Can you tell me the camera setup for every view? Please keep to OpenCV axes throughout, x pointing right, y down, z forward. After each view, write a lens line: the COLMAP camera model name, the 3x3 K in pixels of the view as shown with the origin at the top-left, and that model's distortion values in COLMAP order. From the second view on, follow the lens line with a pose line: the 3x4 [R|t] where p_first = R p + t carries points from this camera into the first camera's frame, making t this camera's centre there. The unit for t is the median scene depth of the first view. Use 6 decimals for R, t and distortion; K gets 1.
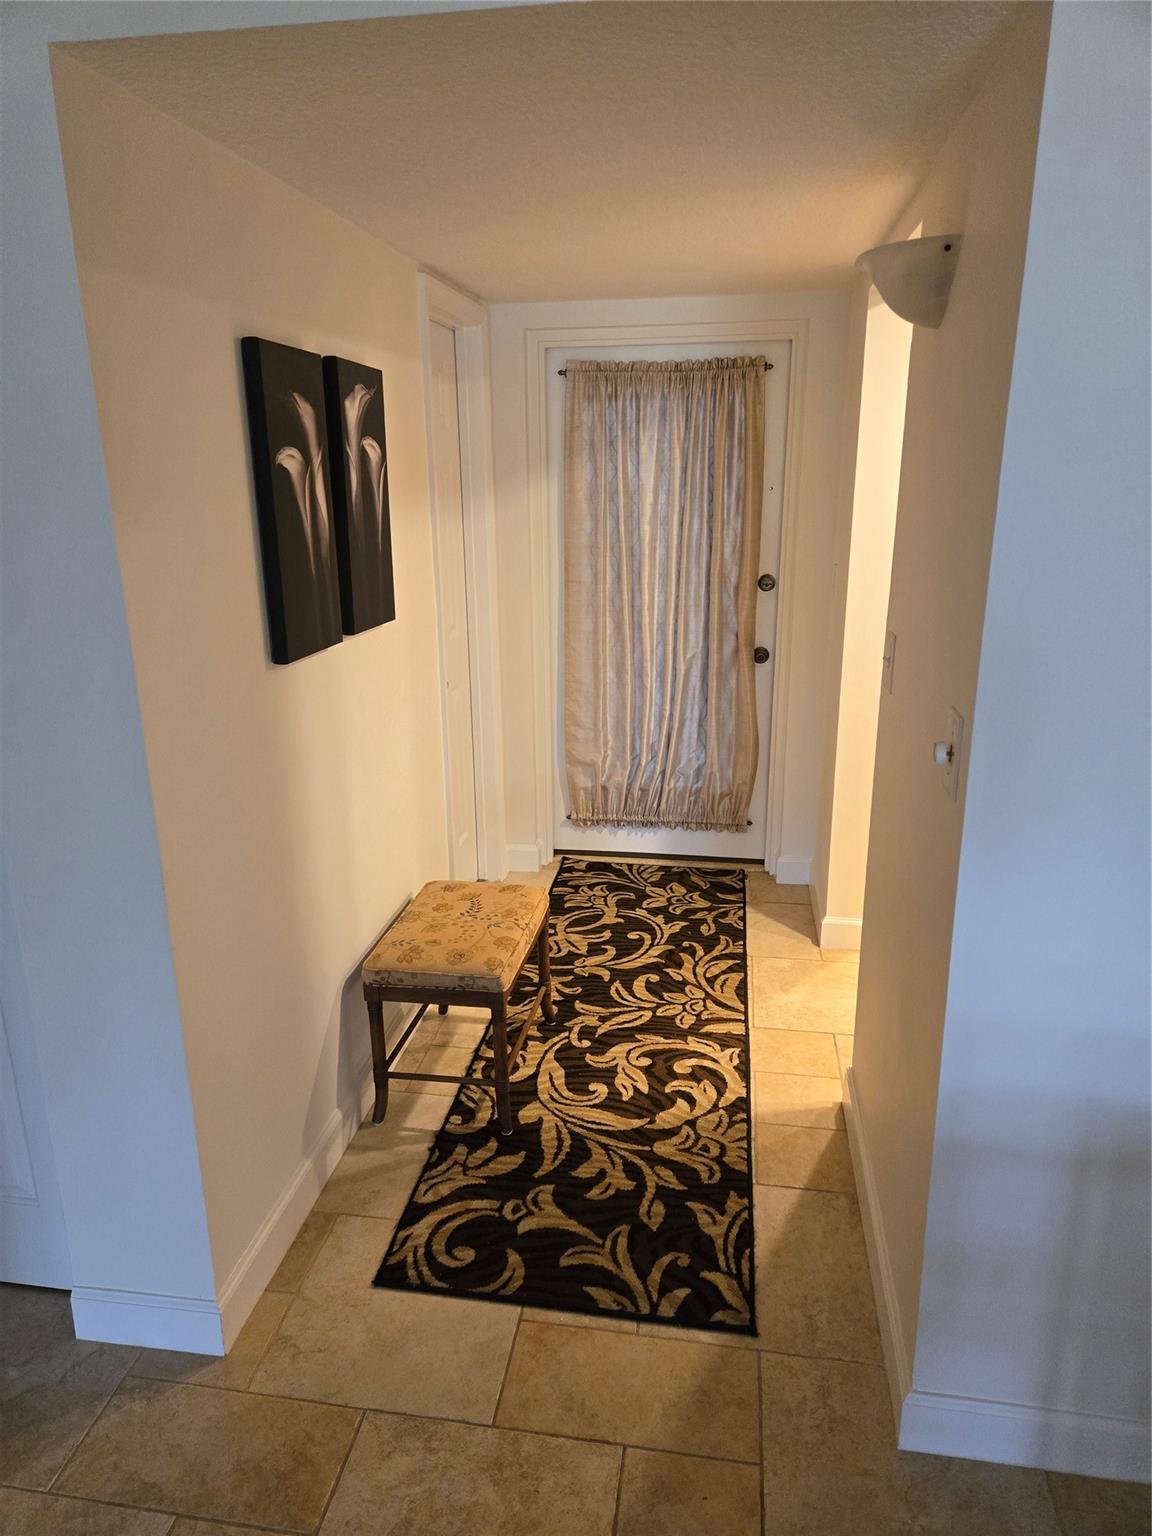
lens RADIAL K [[1009.3, 0, 567.4], [0, 1009.3, 772.6], [0, 0, 1]] dist [0.038512, -0.037662]
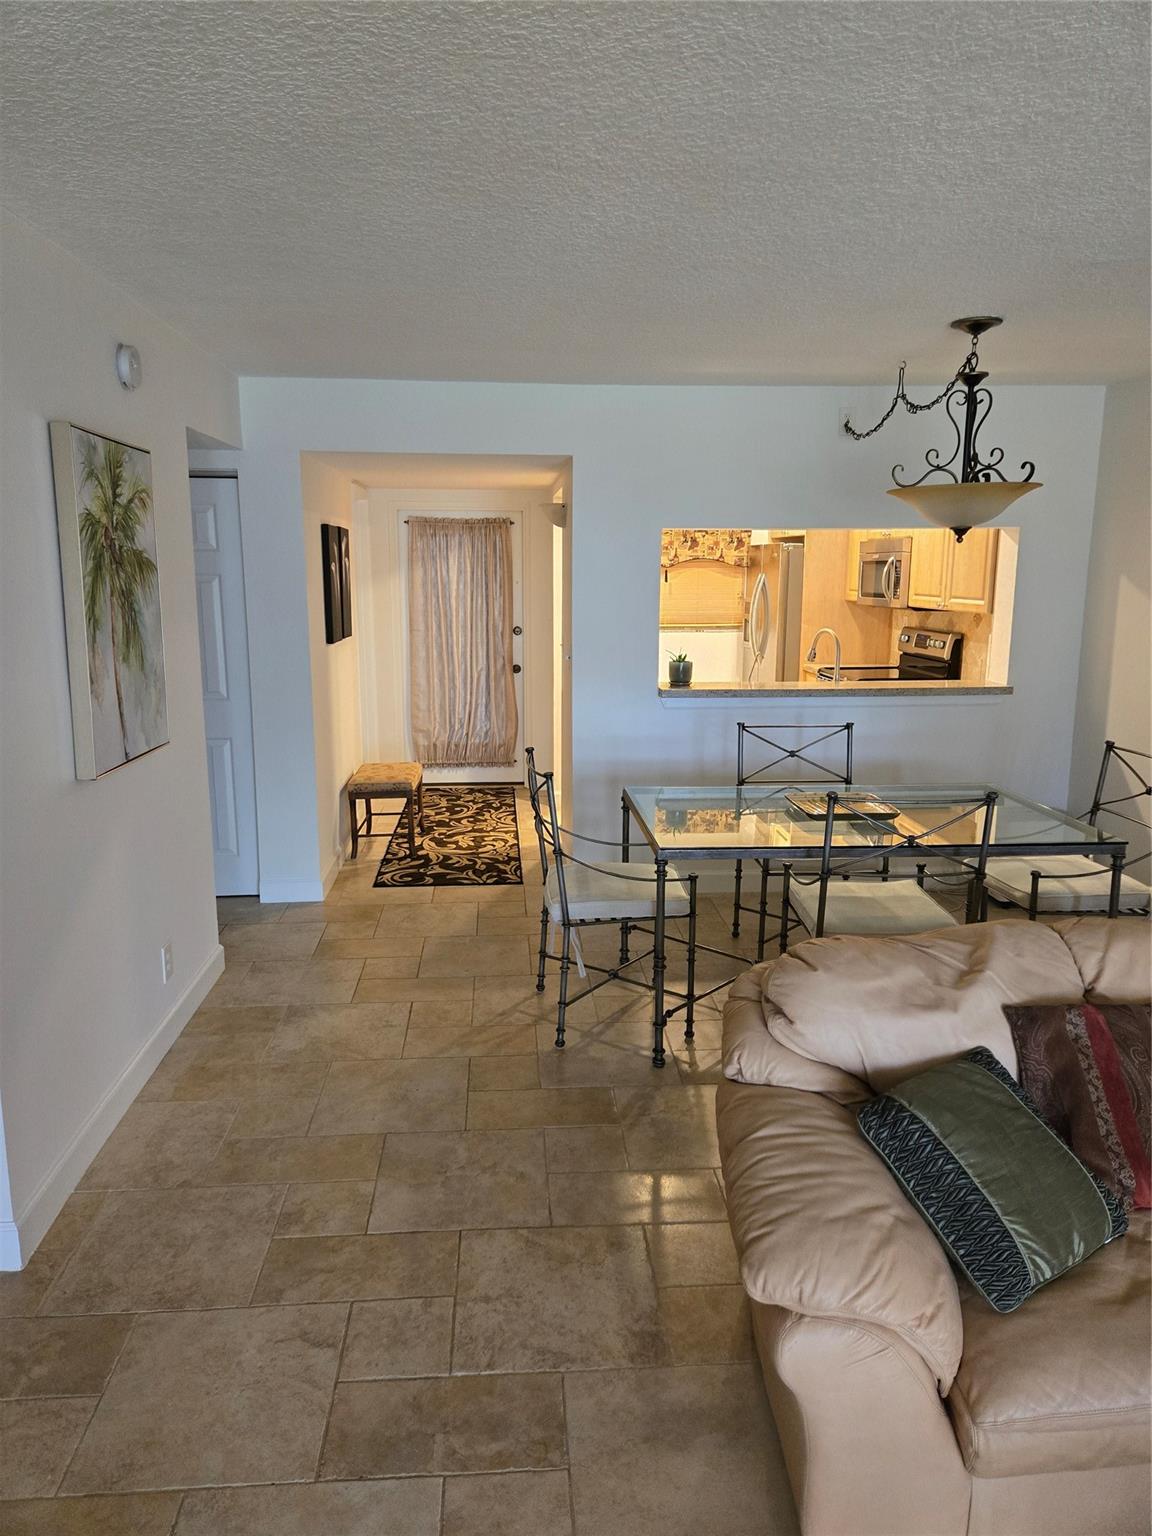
lens RADIAL K [[1009.3, 0, 580.3], [0, 1009.3, 767.6], [0, 0, 1]] dist [0.038512, -0.037662]
pose [[0.970809, -0.032219, 0.237680, -0.157429], [0.055647, 0.994154, -0.092530, 0.265377], [-0.233309, 0.103055, 0.966926, -0.889008]]
